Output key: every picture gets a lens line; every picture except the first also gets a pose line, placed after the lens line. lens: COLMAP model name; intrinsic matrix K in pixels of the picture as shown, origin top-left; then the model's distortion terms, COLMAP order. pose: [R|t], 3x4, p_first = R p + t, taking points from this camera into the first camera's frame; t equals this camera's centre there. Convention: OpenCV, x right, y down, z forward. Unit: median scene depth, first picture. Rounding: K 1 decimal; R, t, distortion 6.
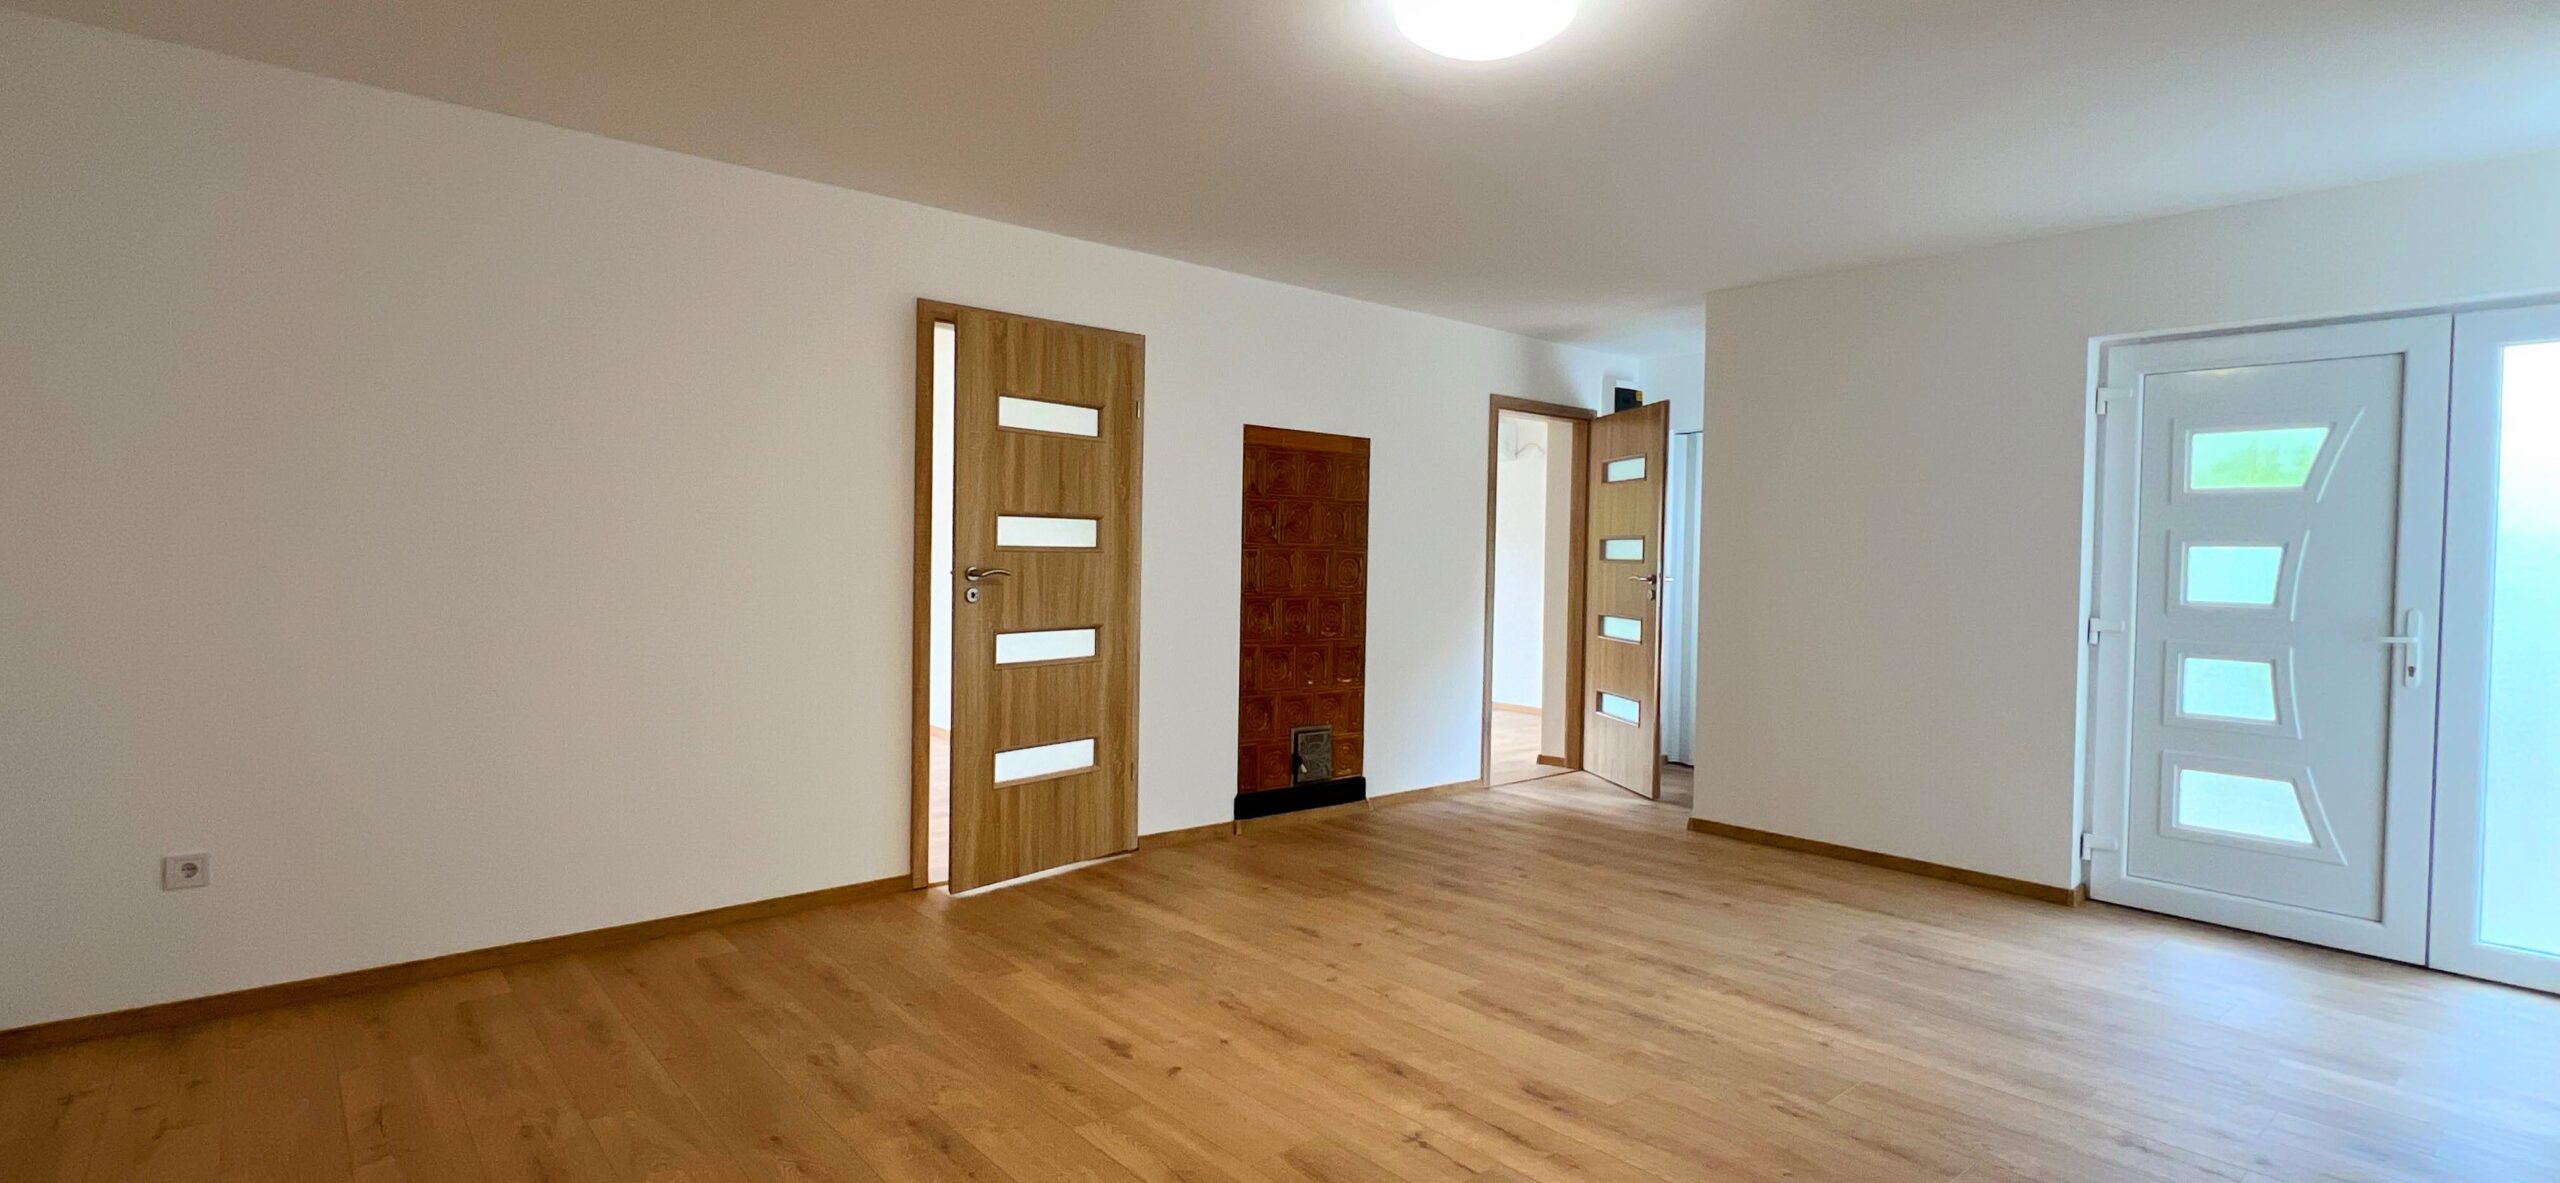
lens RADIAL K [[1190.8, 0, 1277.5], [0, 1190.8, 579.9], [0, 0, 1]] dist [-0.001949, 0.000256]
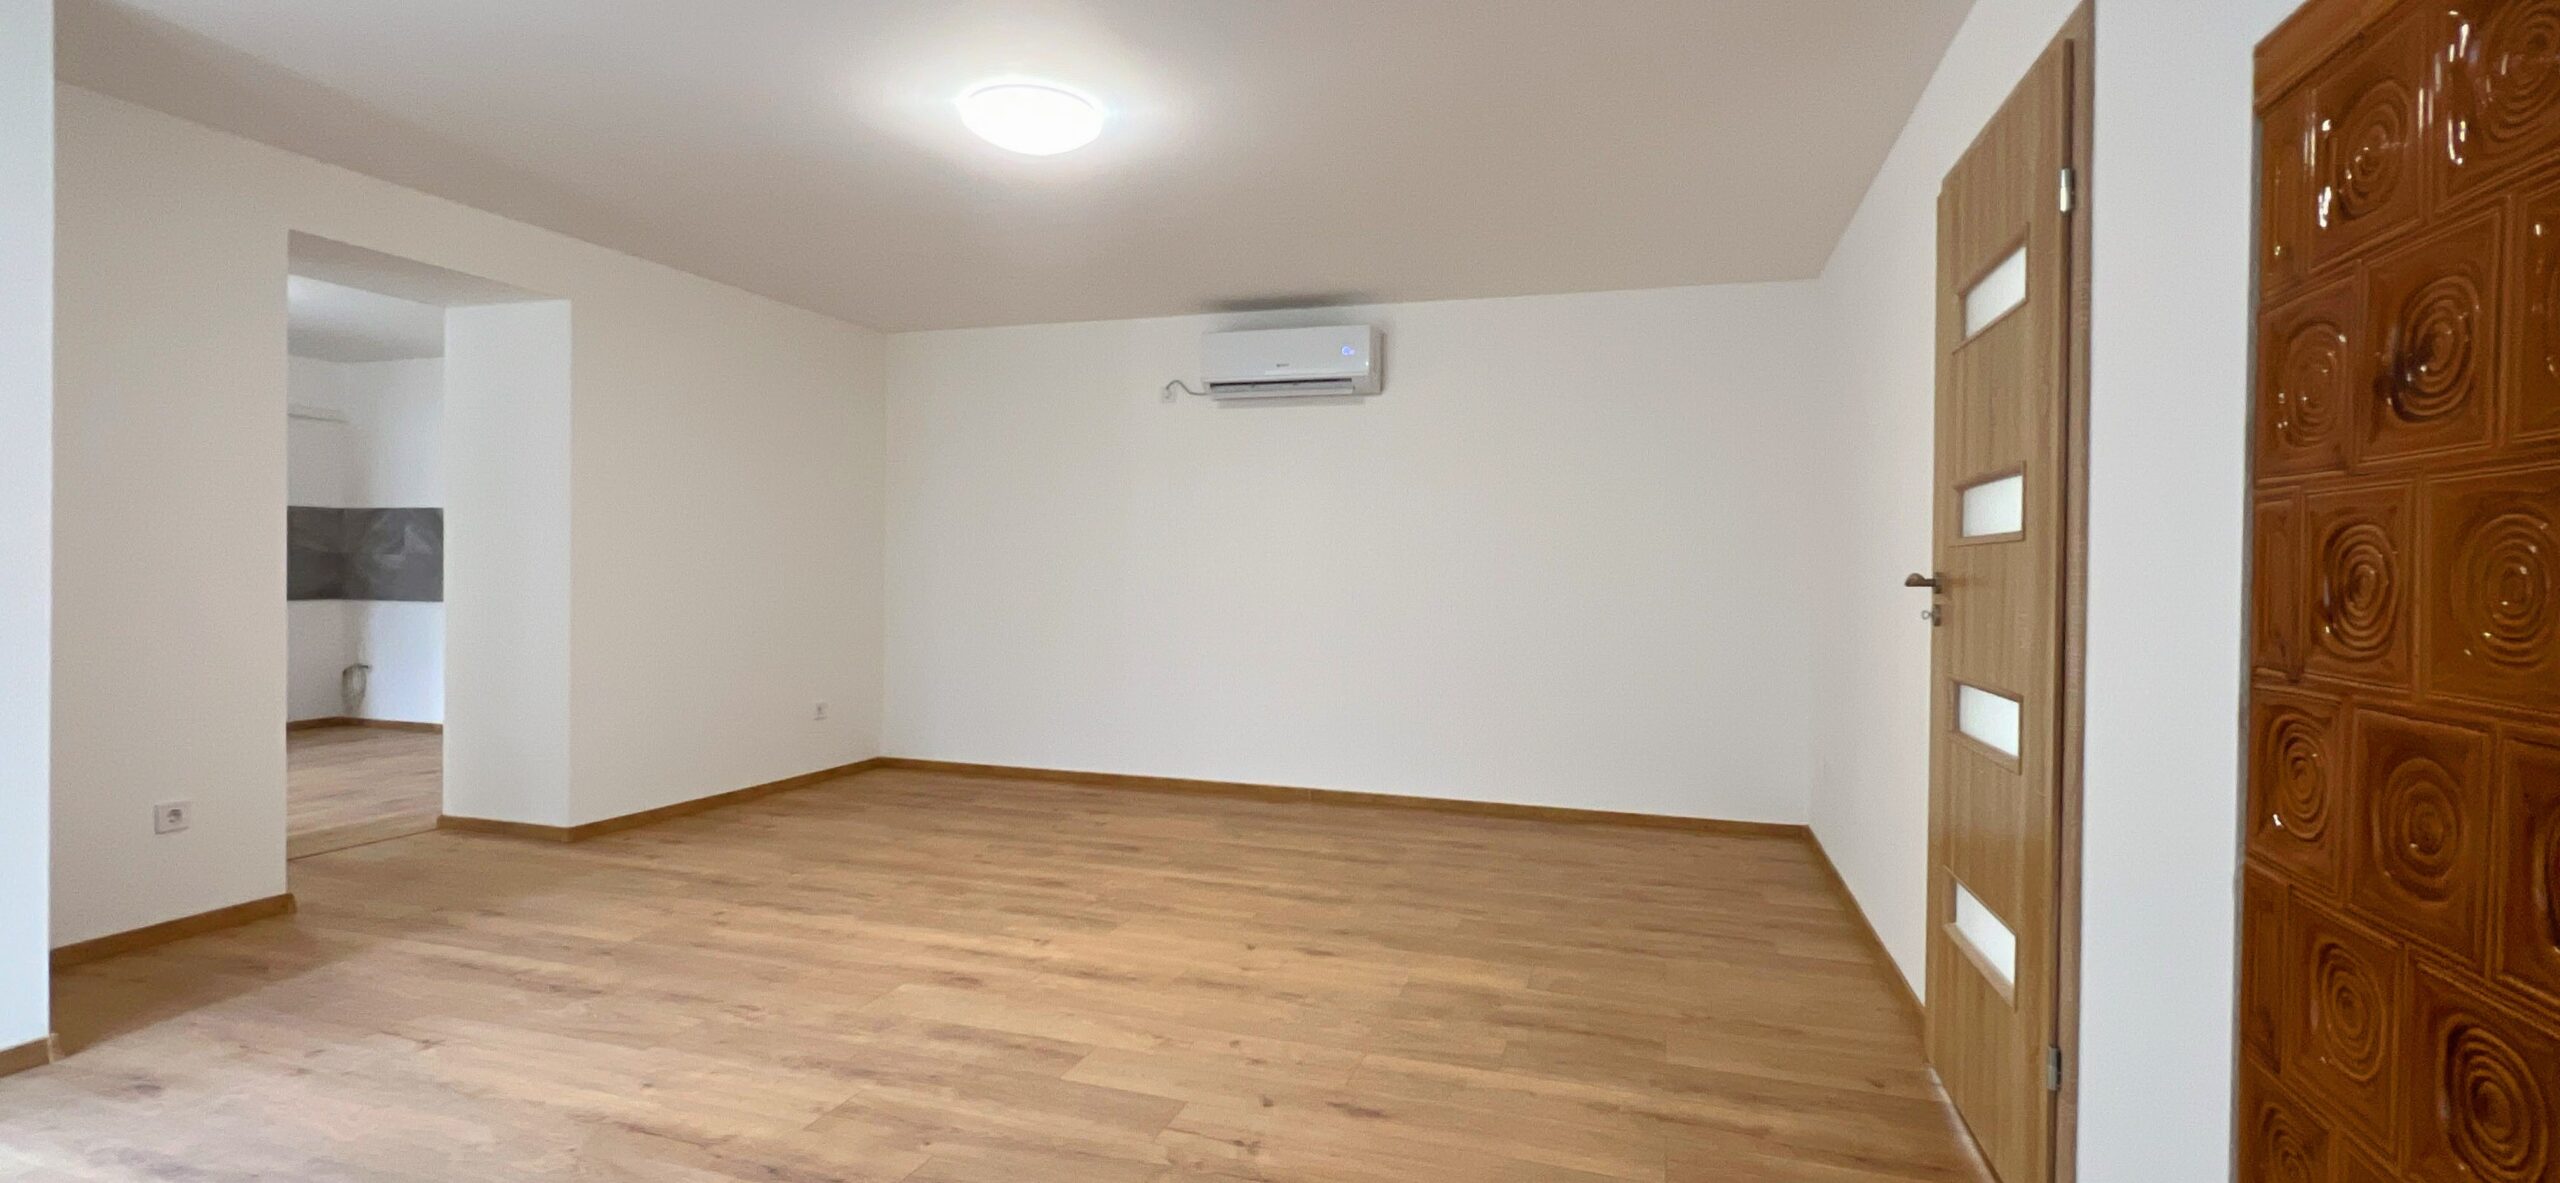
lens RADIAL K [[1190.8, 0, 1277.5], [0, 1190.8, 579.9], [0, 0, 1]] dist [-0.001949, 0.000256]
pose [[-0.853174, -0.020641, -0.521218, 0.373851], [-0.037134, 0.999085, 0.021218, -0.007467], [0.520303, 0.037457, -0.853160, 1.387302]]
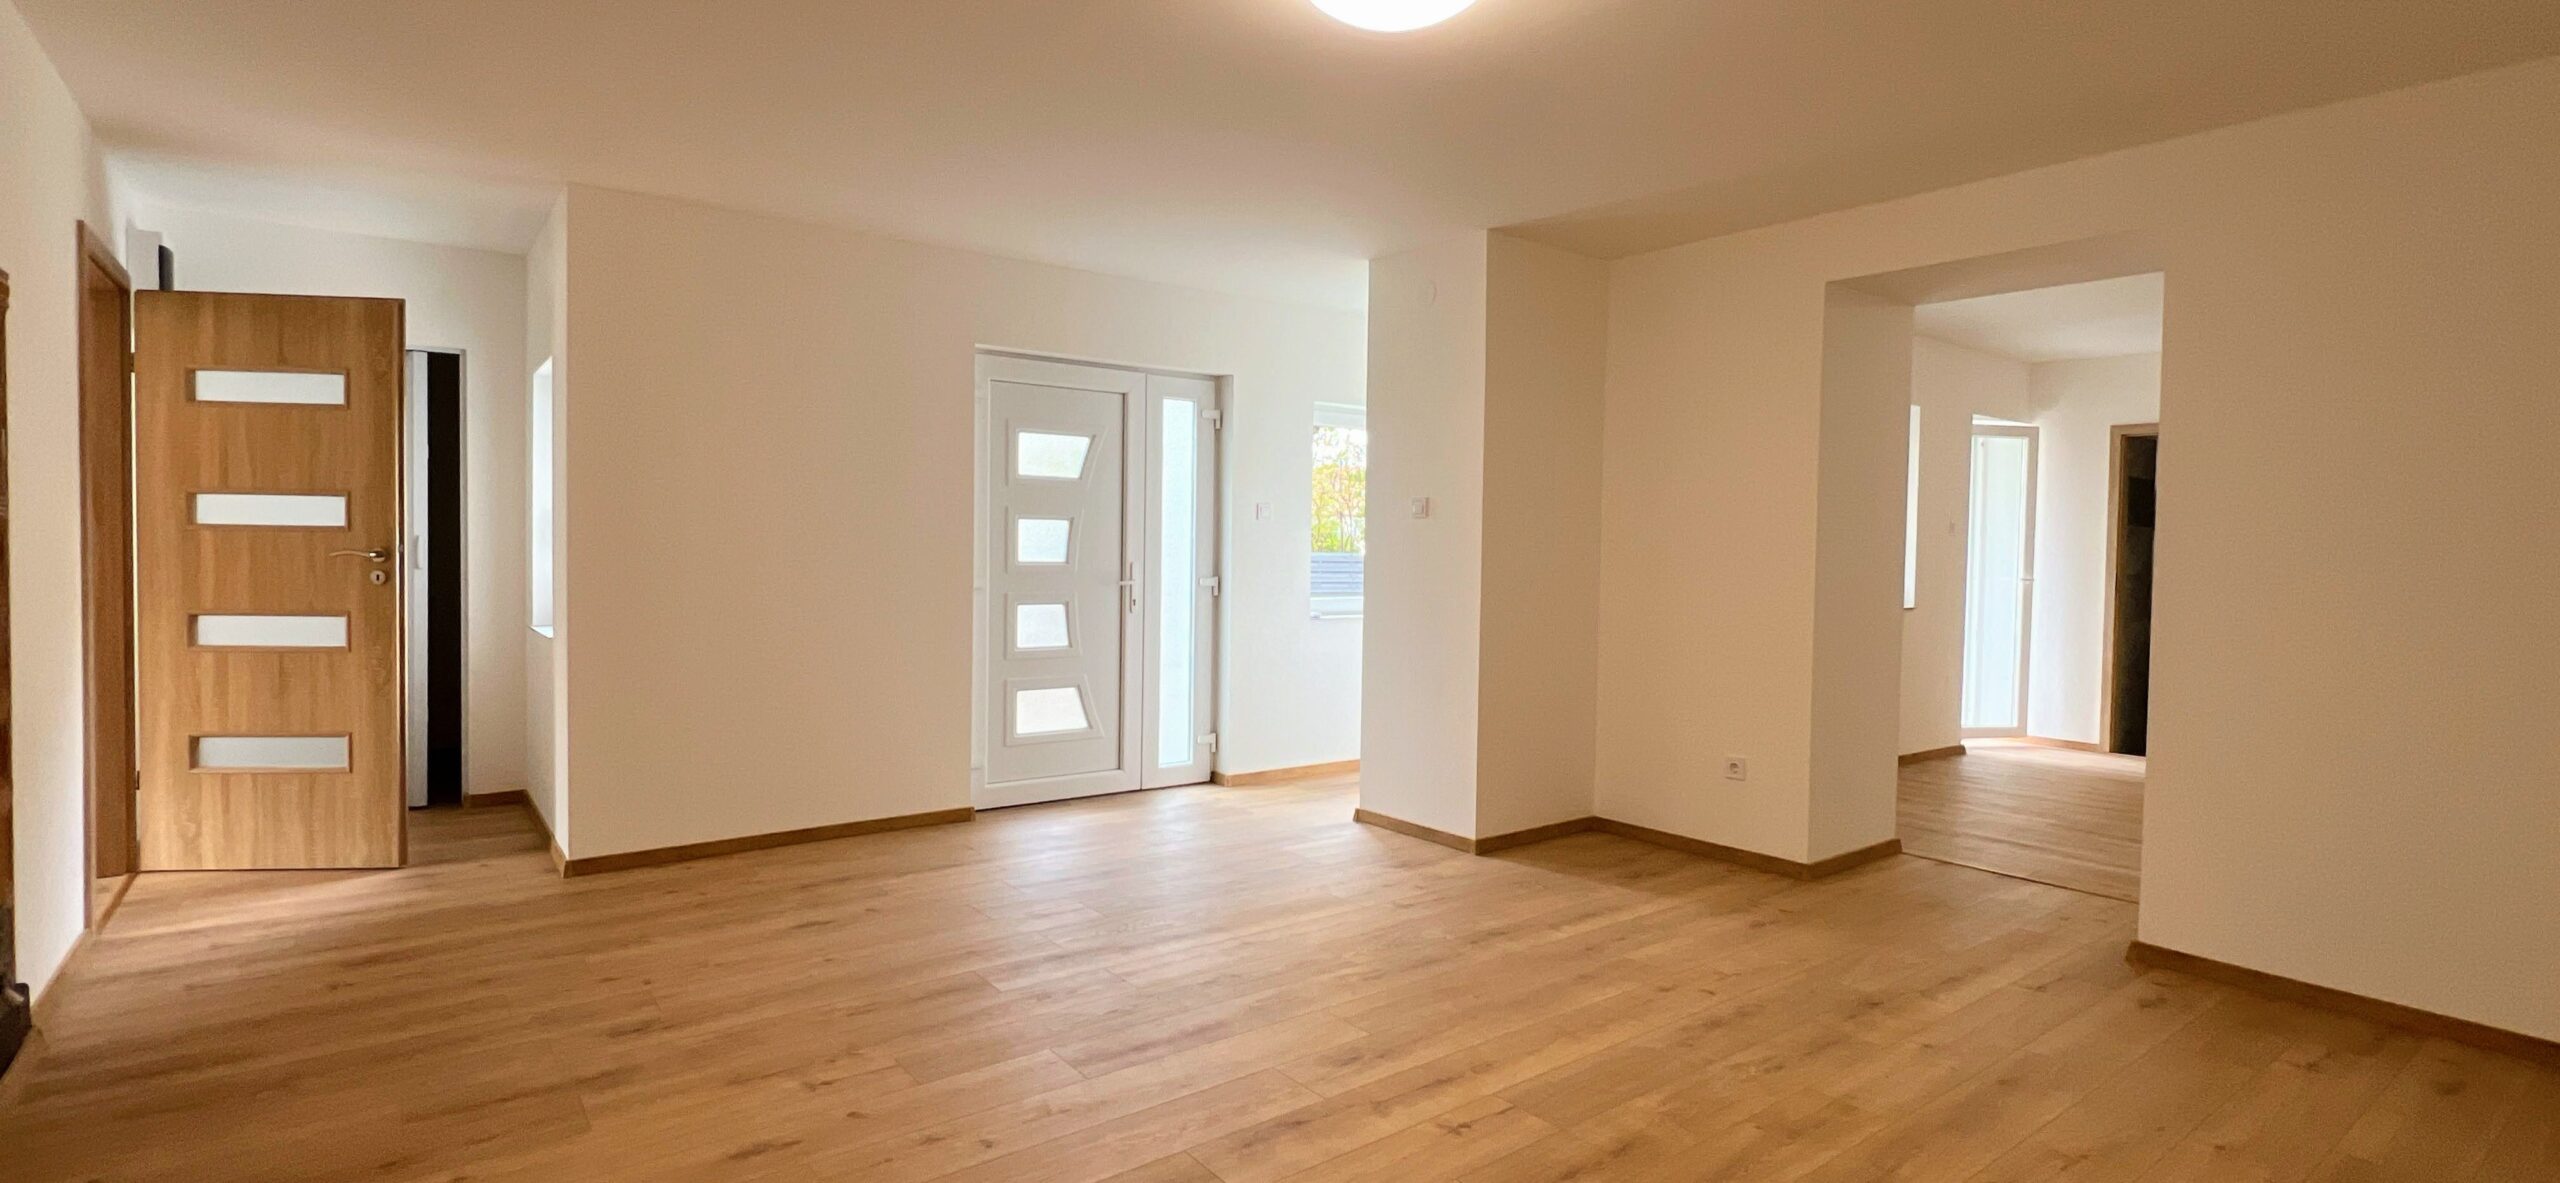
lens RADIAL K [[1190.8, 0, 1277.5], [0, 1190.8, 579.9], [0, 0, 1]] dist [-0.001949, 0.000256]
pose [[0.053155, -0.047854, 0.997439, -0.505706], [0.006013, 0.998848, 0.047602, -0.022032], [-0.998568, 0.003467, 0.053381, 0.639429]]
